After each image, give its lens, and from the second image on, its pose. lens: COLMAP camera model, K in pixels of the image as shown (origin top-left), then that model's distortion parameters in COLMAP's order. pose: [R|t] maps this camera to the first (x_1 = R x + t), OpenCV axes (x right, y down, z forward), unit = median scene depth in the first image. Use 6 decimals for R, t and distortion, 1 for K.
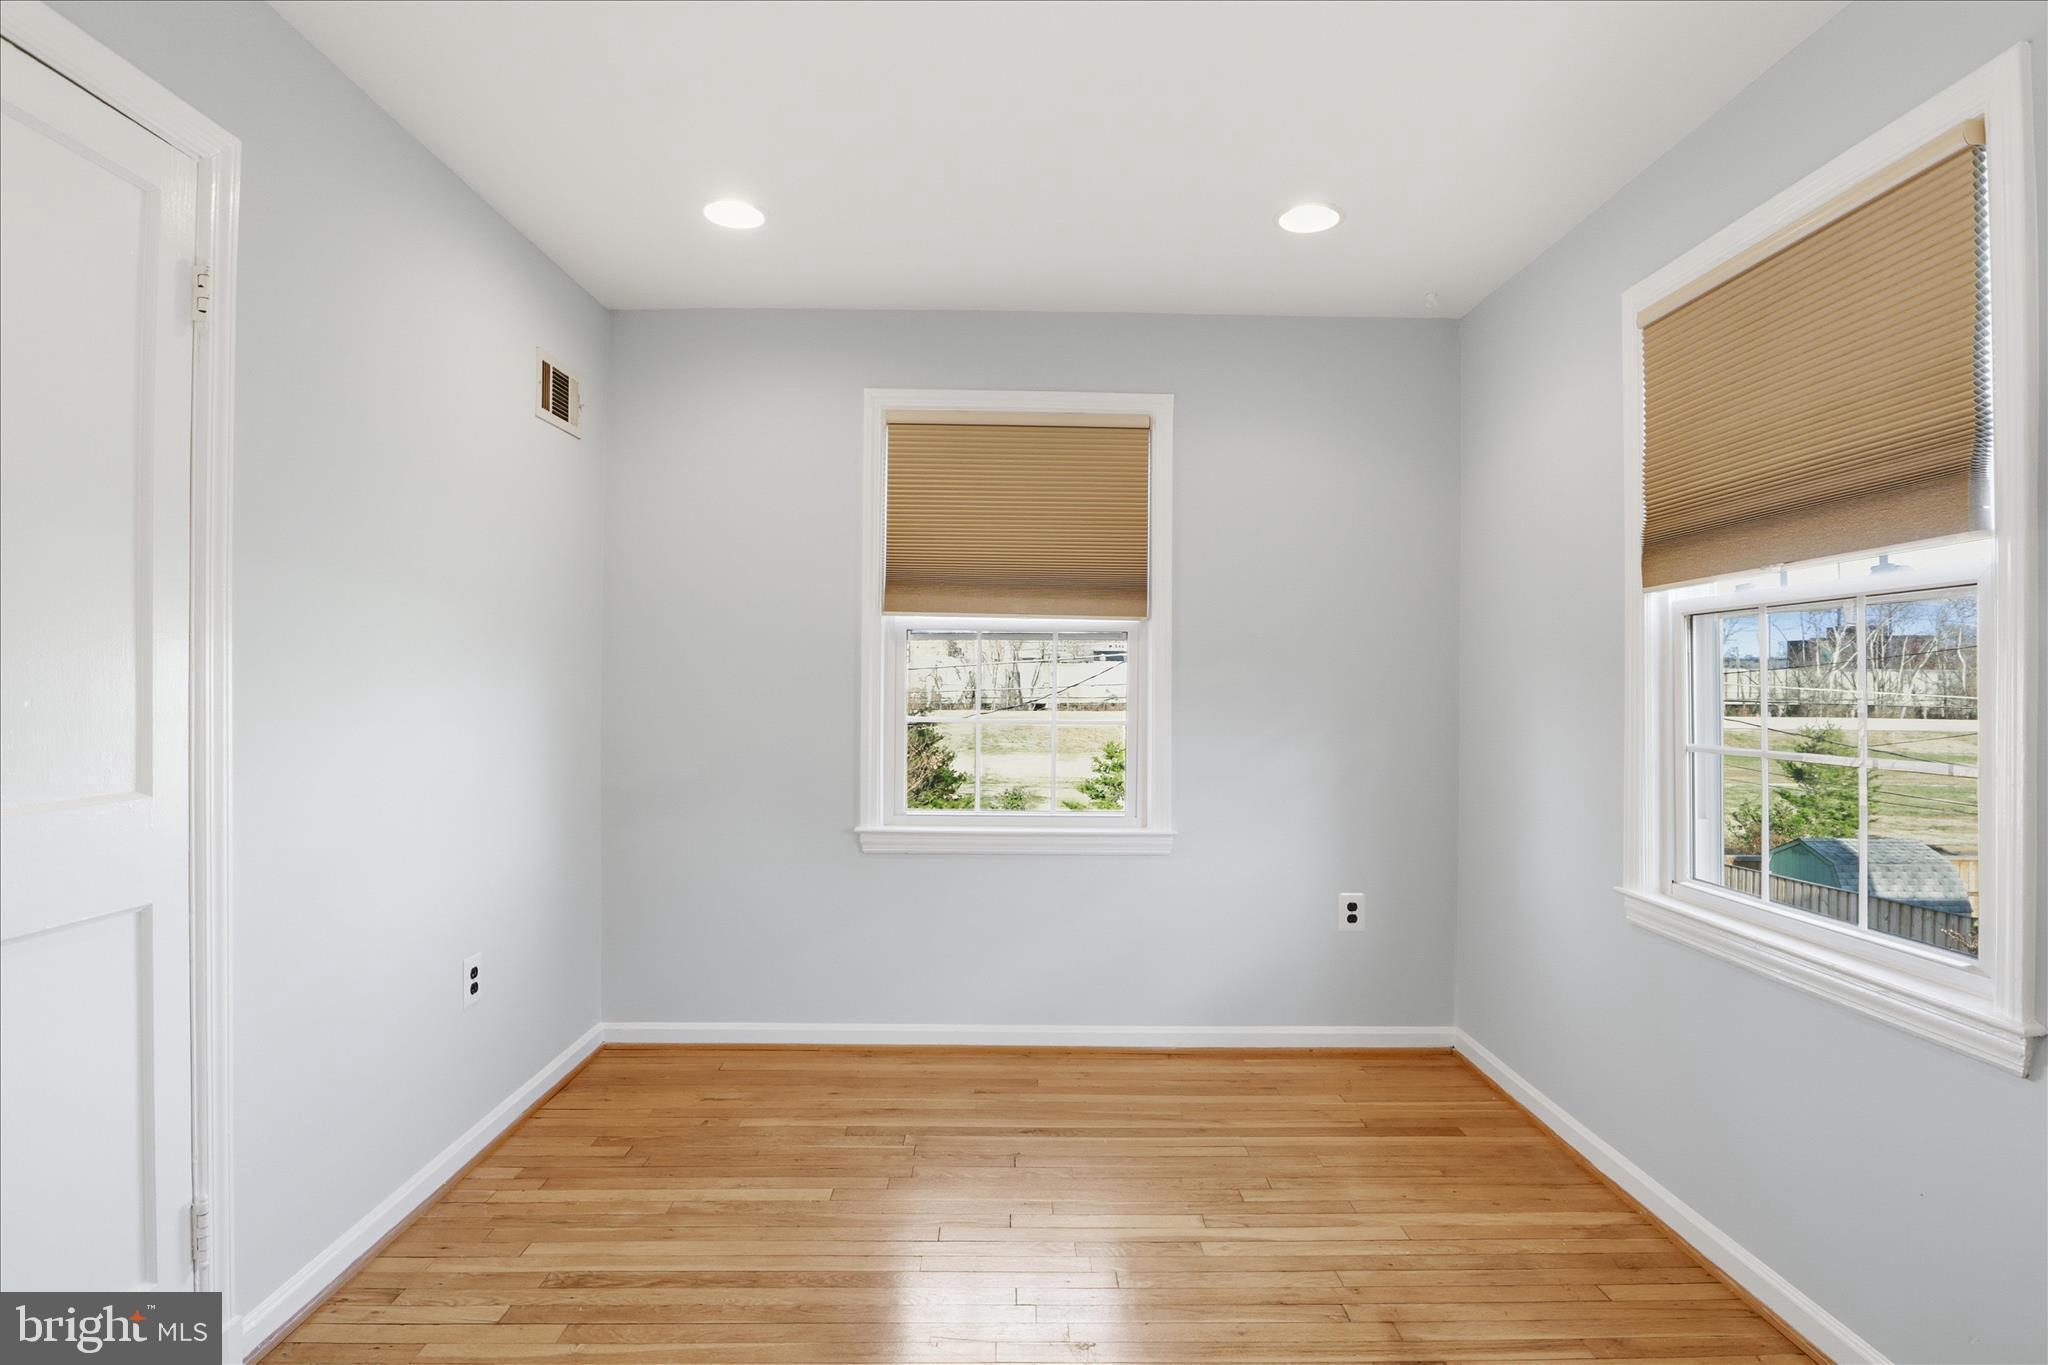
lens RADIAL K [[1052.1, 0, 1024.0], [0, 1052.1, 682.5], [0, 0, 1]] dist [-0.050435, 0.014685]
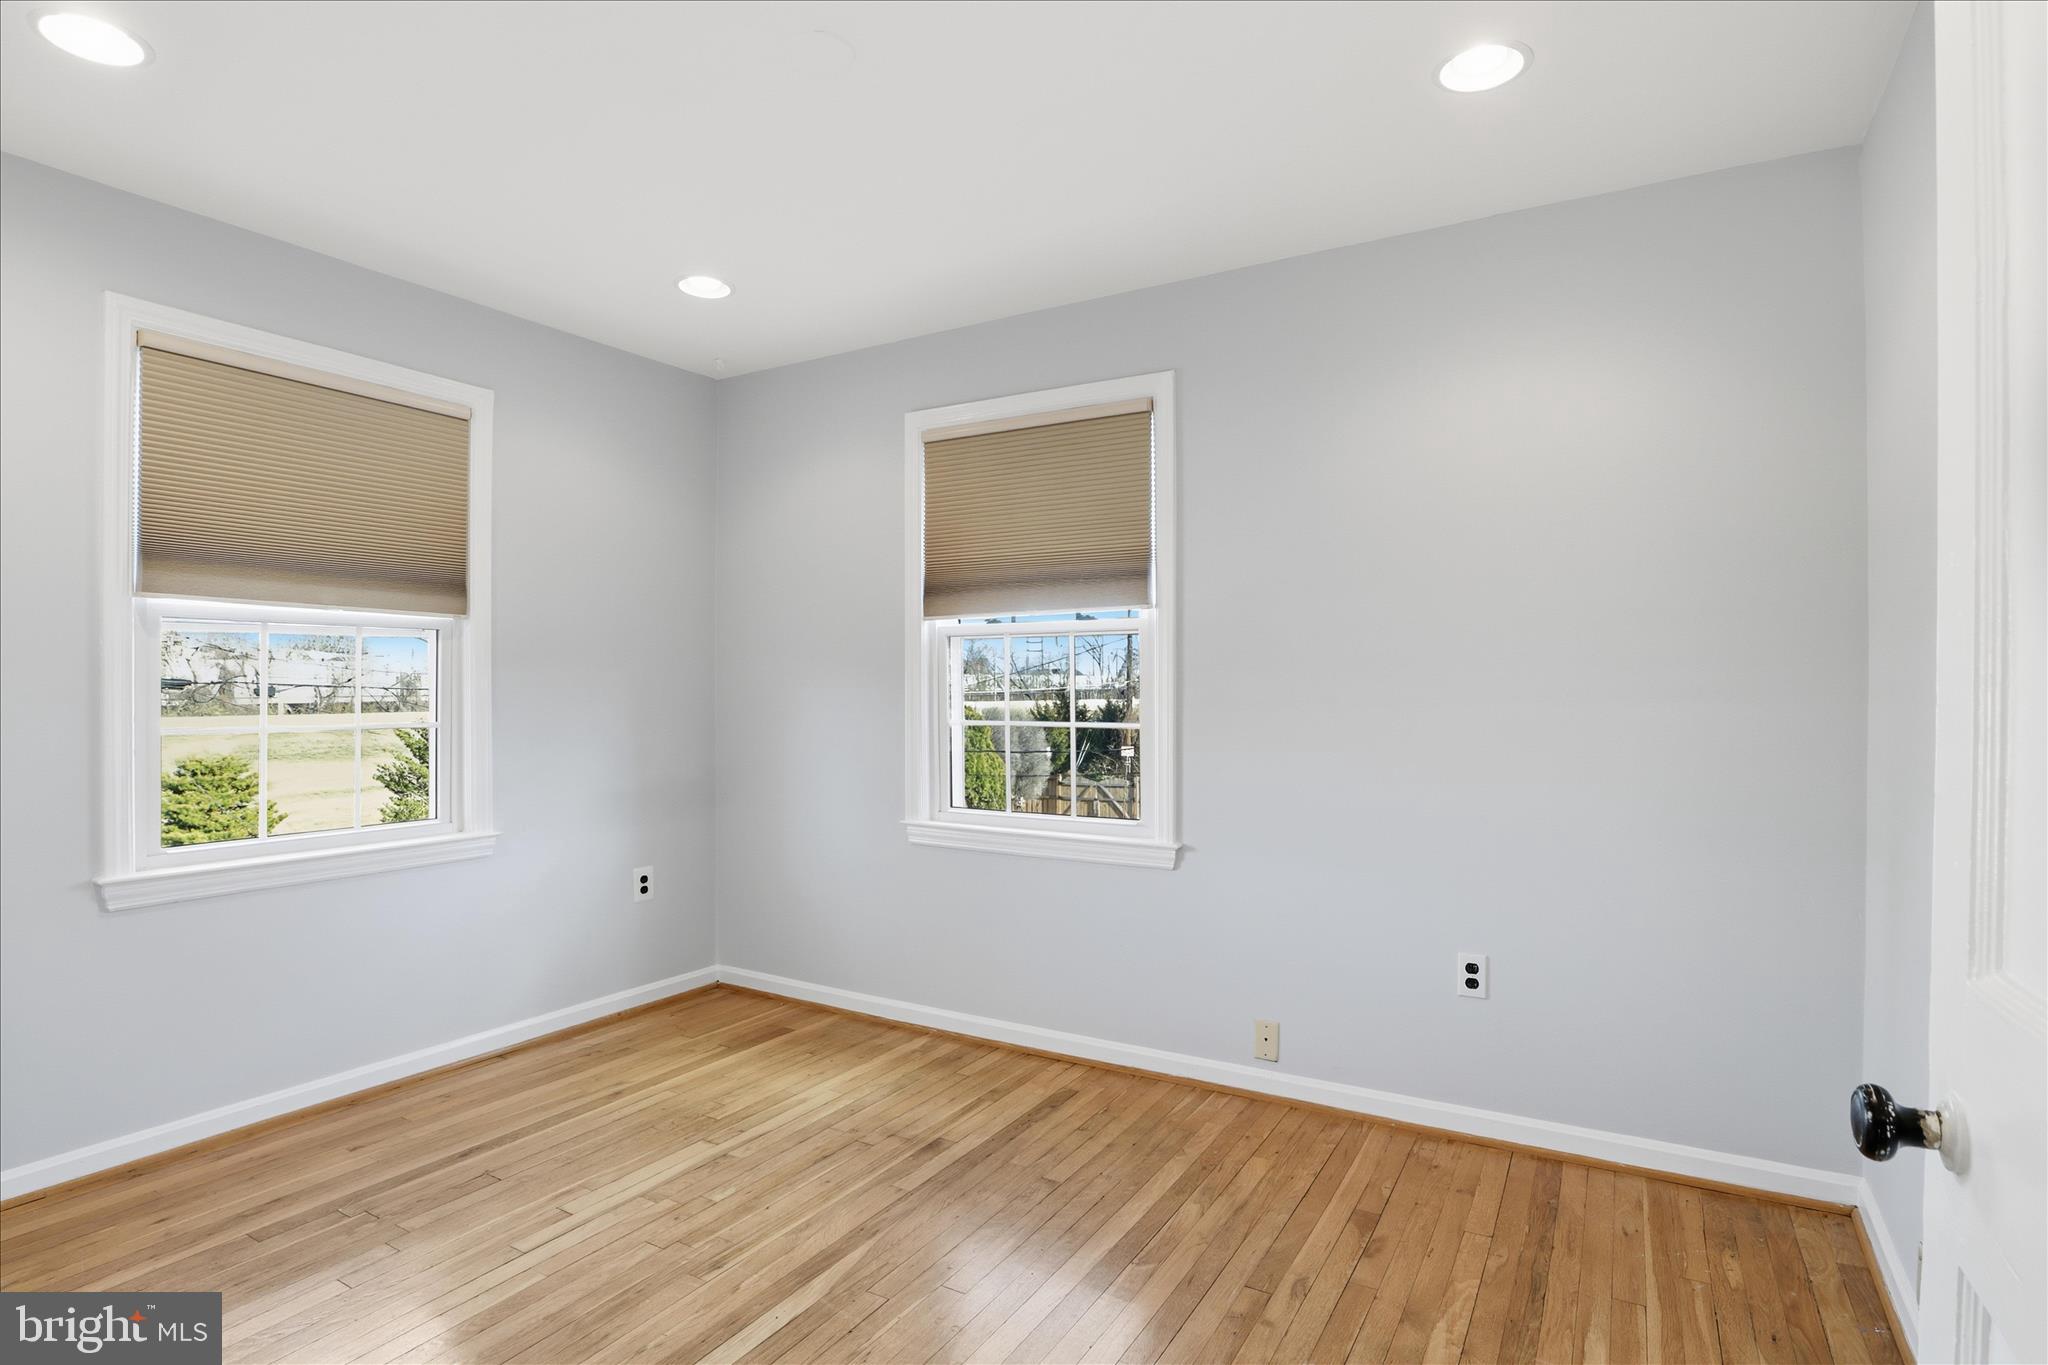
lens RADIAL K [[1052.1, 0, 1024.0], [0, 1052.1, 682.5], [0, 0, 1]] dist [-0.050435, 0.014685]
pose [[0.513307, -0.005629, 0.858187, -0.483911], [0.003611, 0.999984, 0.004400, -0.002491], [-0.858198, 0.000841, 0.513319, 0.070305]]
